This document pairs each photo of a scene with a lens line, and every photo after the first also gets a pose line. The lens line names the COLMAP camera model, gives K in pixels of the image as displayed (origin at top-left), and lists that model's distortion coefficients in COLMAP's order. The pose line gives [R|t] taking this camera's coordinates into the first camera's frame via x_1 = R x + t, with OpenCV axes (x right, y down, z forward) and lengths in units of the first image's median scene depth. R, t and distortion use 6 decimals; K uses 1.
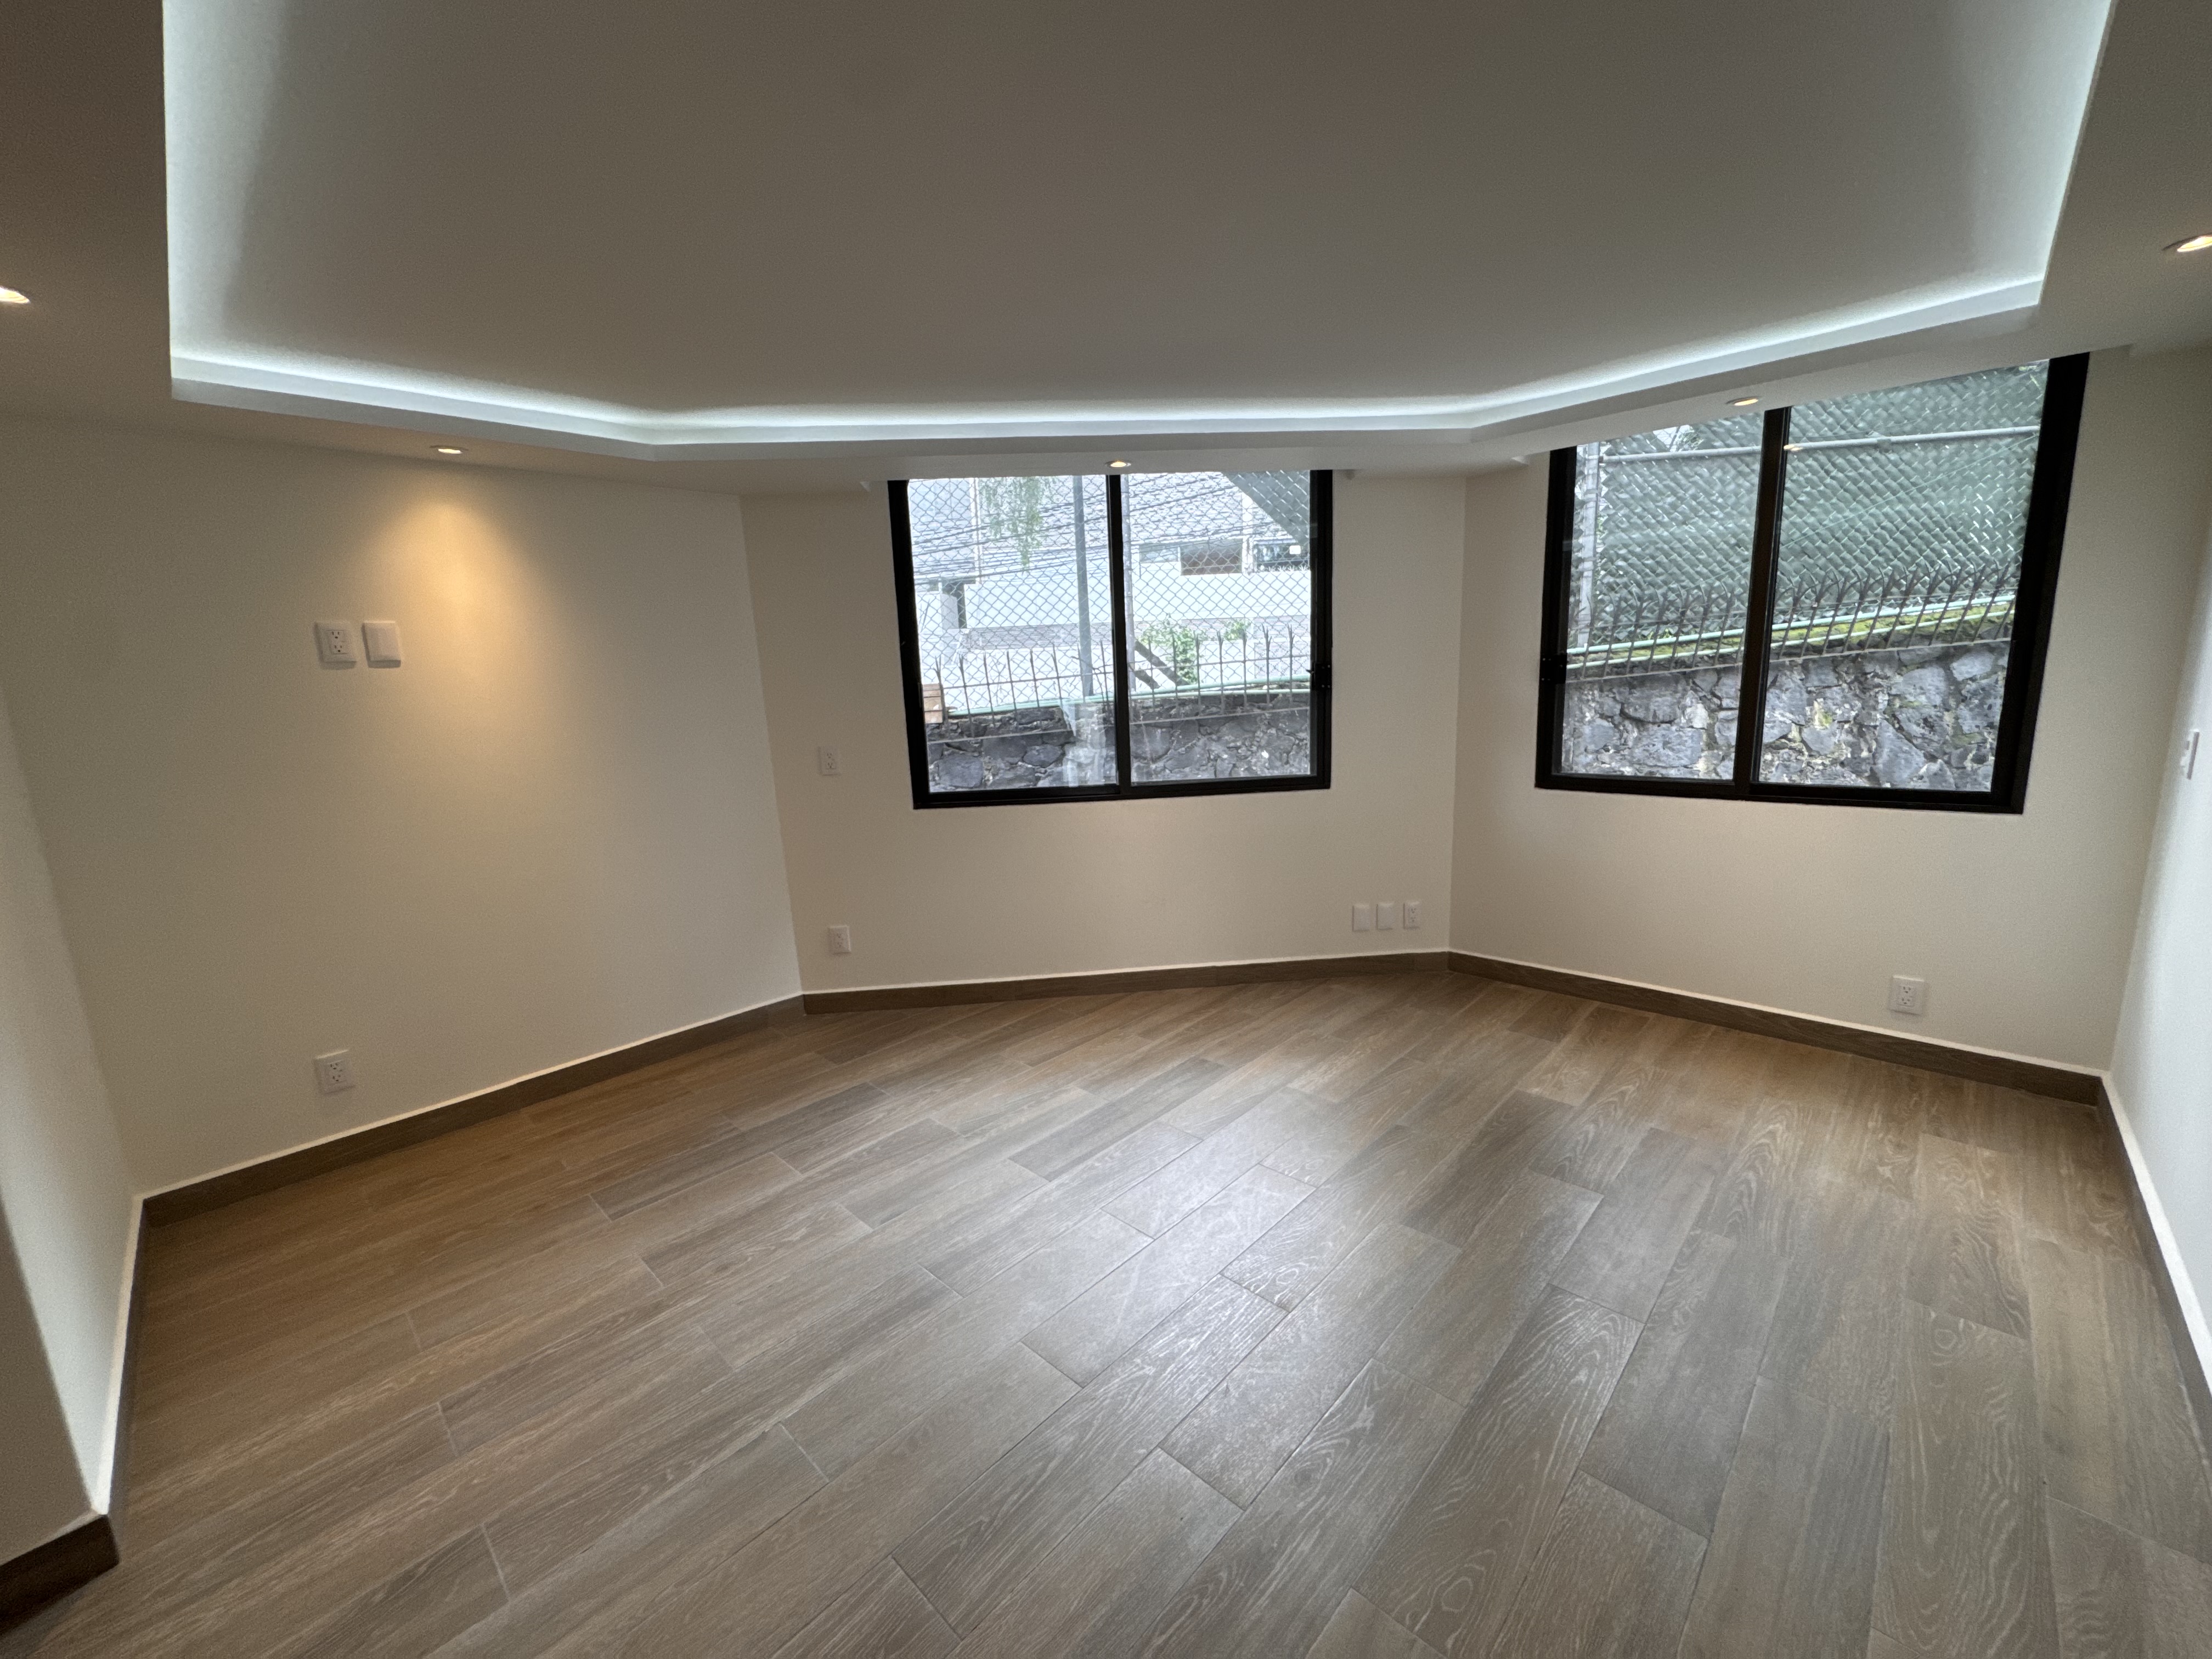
lens RADIAL K [[874.6, 0, 1106.7], [0, 874.6, 825.0], [0, 0, 1]] dist [-0.001014, 0.000151]
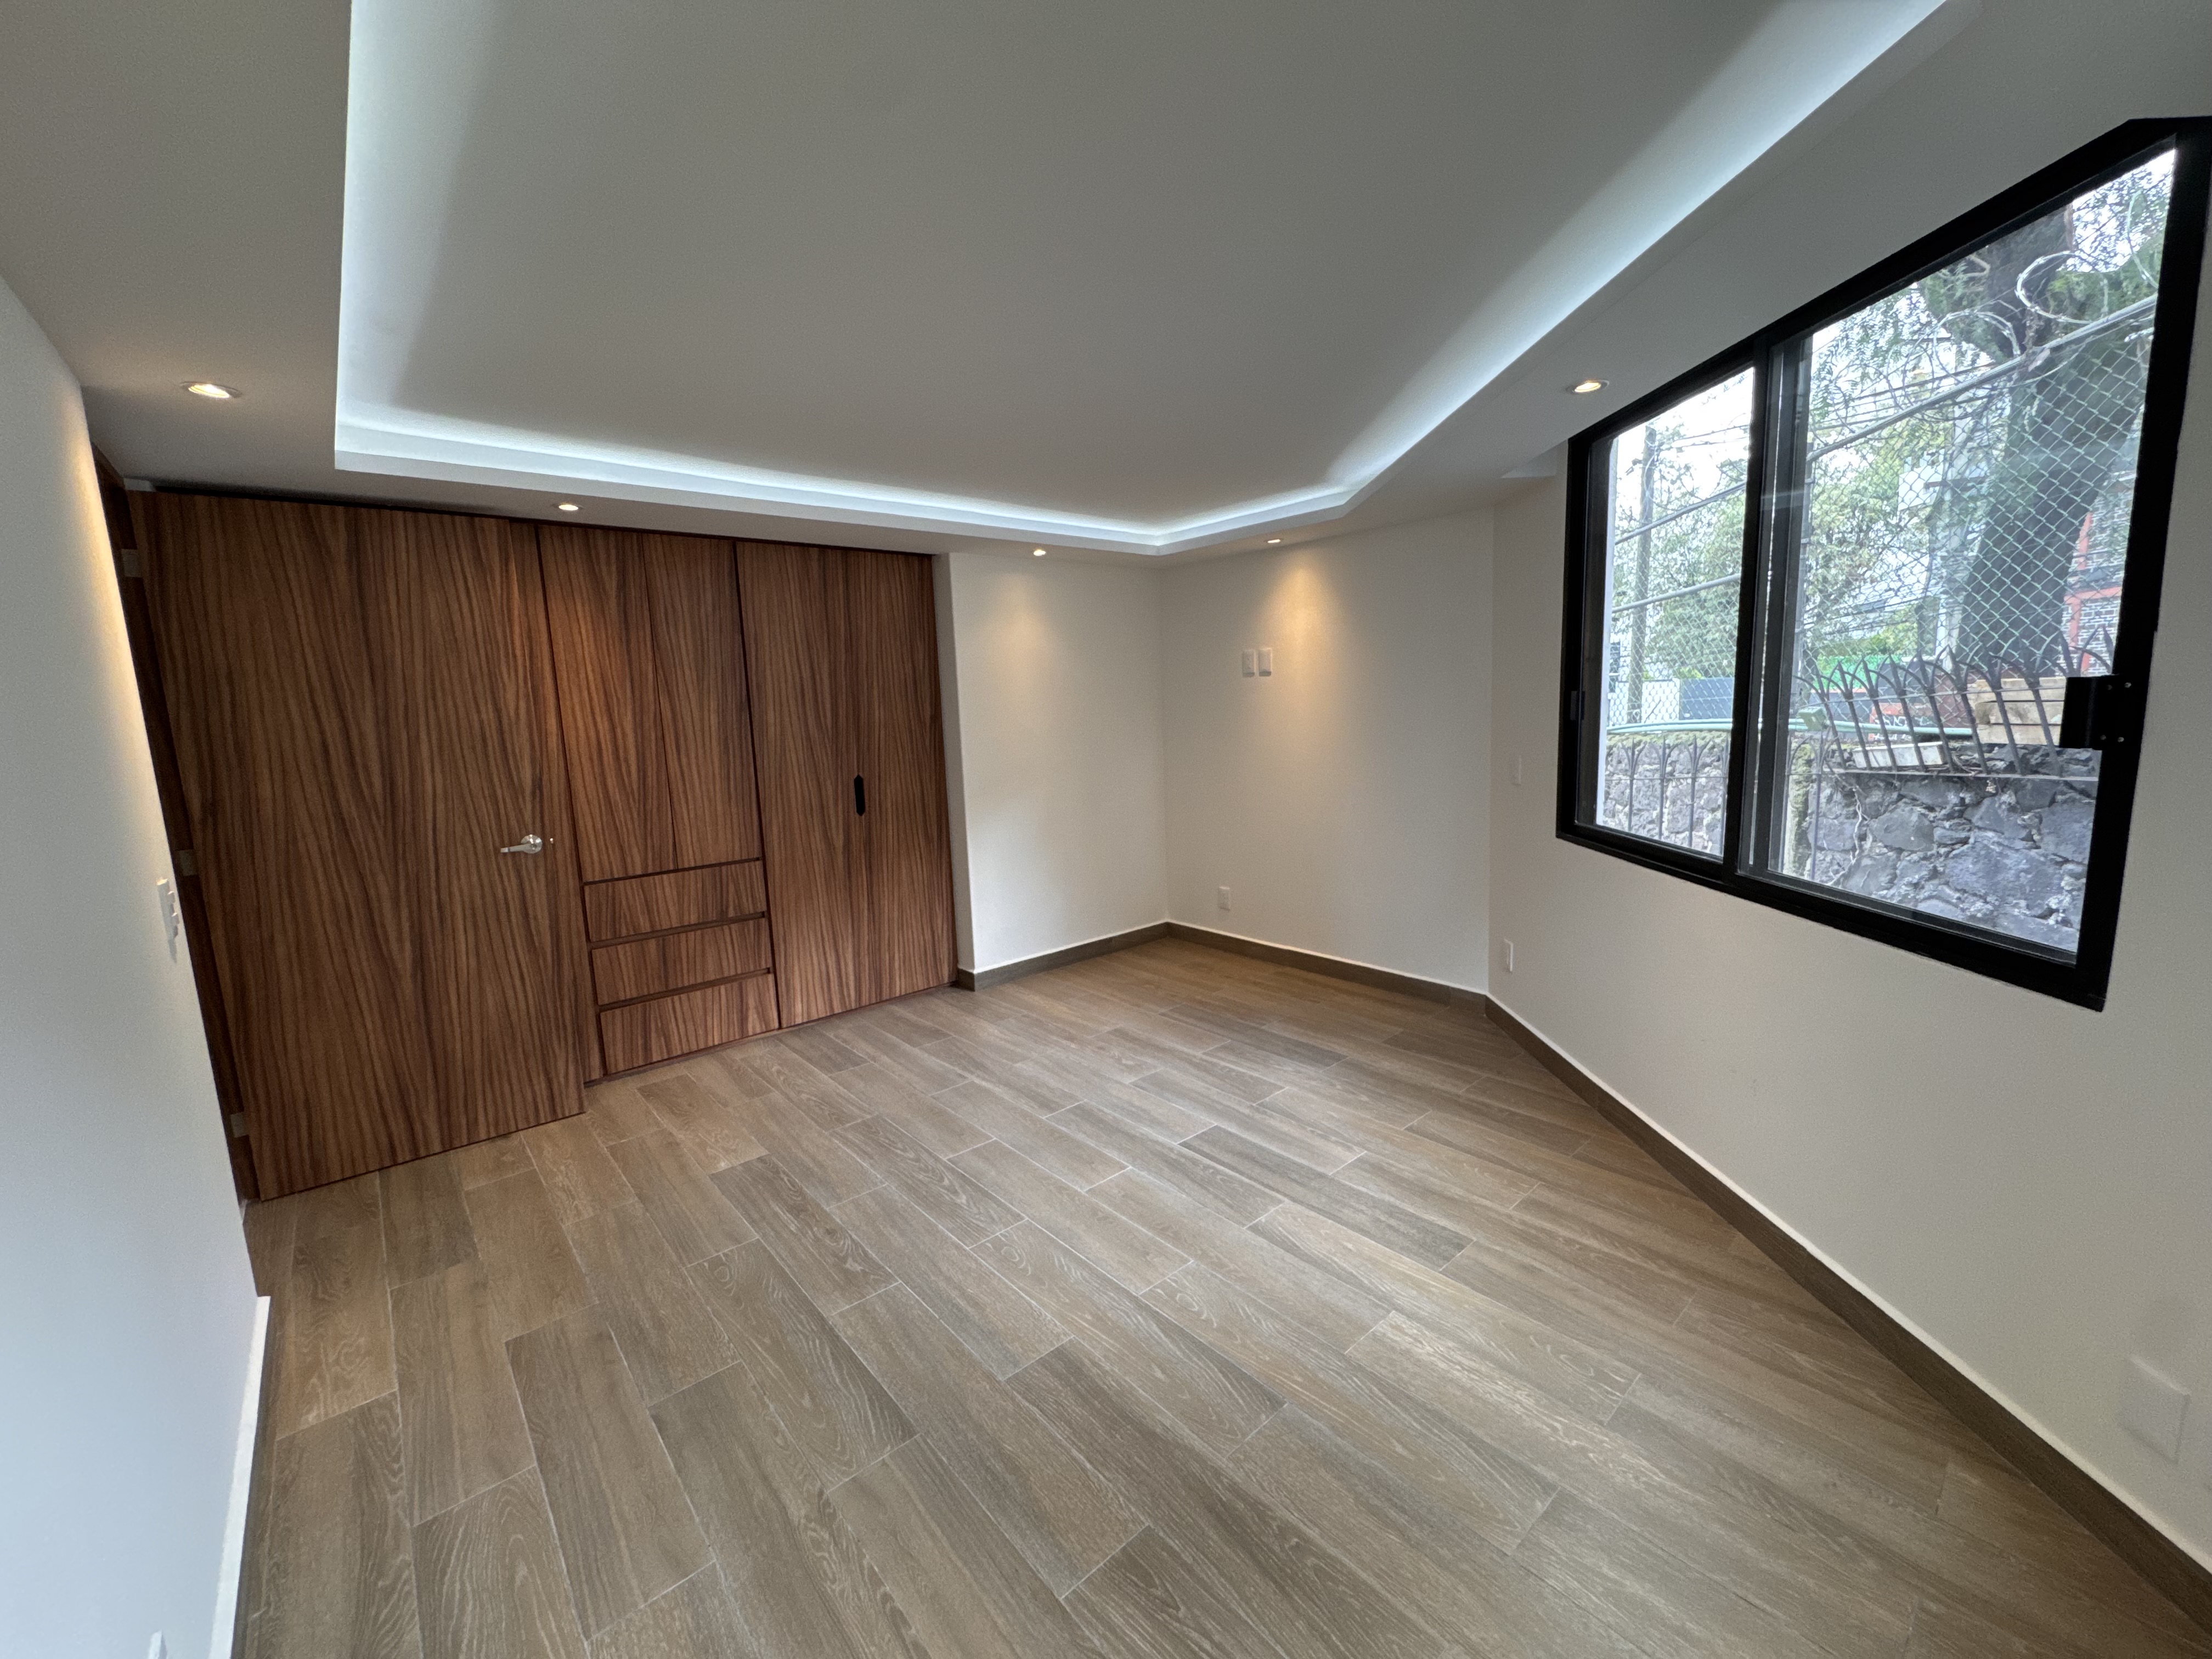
lens RADIAL K [[874.6, 0, 1106.7], [0, 874.6, 825.0], [0, 0, 1]] dist [-0.001014, 0.000151]
pose [[-0.079763, 0.184940, -0.979508, 0.831755], [-0.134655, 0.971633, 0.194418, -0.174353], [0.987677, 0.147403, -0.052598, 0.769004]]
